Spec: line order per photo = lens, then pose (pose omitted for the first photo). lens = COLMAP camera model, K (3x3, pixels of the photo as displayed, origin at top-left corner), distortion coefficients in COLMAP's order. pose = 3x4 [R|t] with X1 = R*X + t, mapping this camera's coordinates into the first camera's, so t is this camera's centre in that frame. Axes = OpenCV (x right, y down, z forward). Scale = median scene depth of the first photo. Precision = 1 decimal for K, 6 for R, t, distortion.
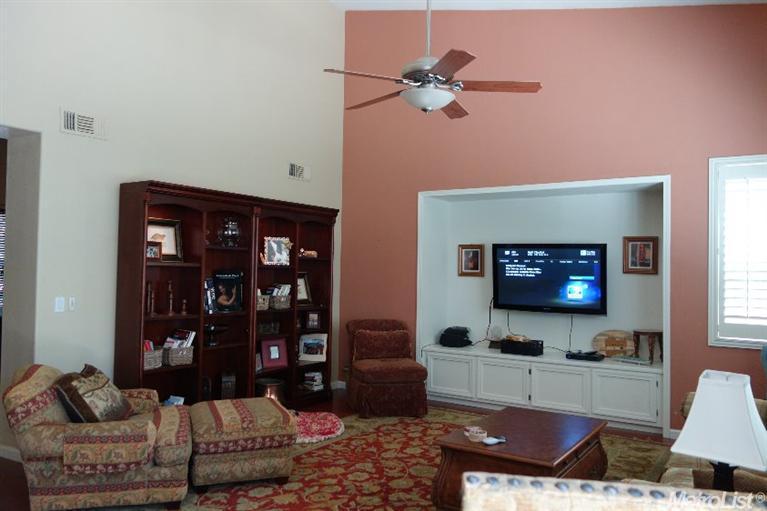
lens RADIAL K [[605.0, 0, 381.1], [0, 605.0, 256.4], [0, 0, 1]] dist [0.003552, -0.003707]
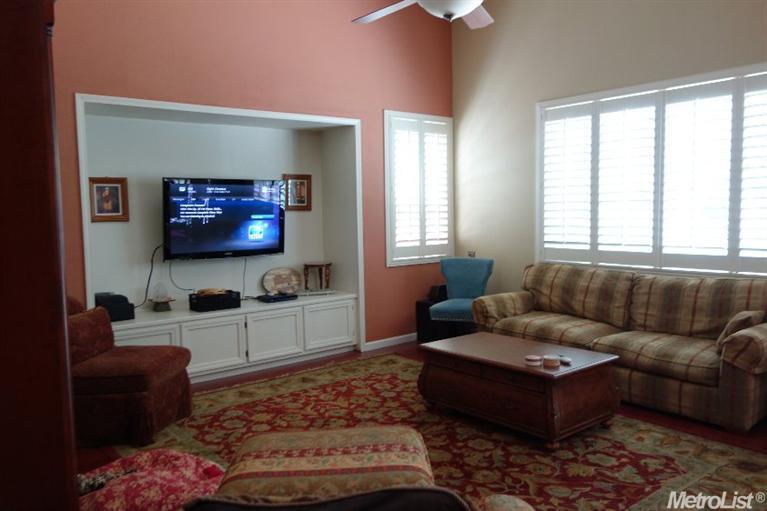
lens RADIAL K [[605.0, 0, 381.6], [0, 605.0, 253.8], [0, 0, 1]] dist [0.003552, -0.003707]
pose [[0.304281, -0.084381, 0.948838, -0.503652], [0.013125, 0.996346, 0.084397, 0.015897], [-0.952492, -0.013227, 0.304277, 0.528468]]
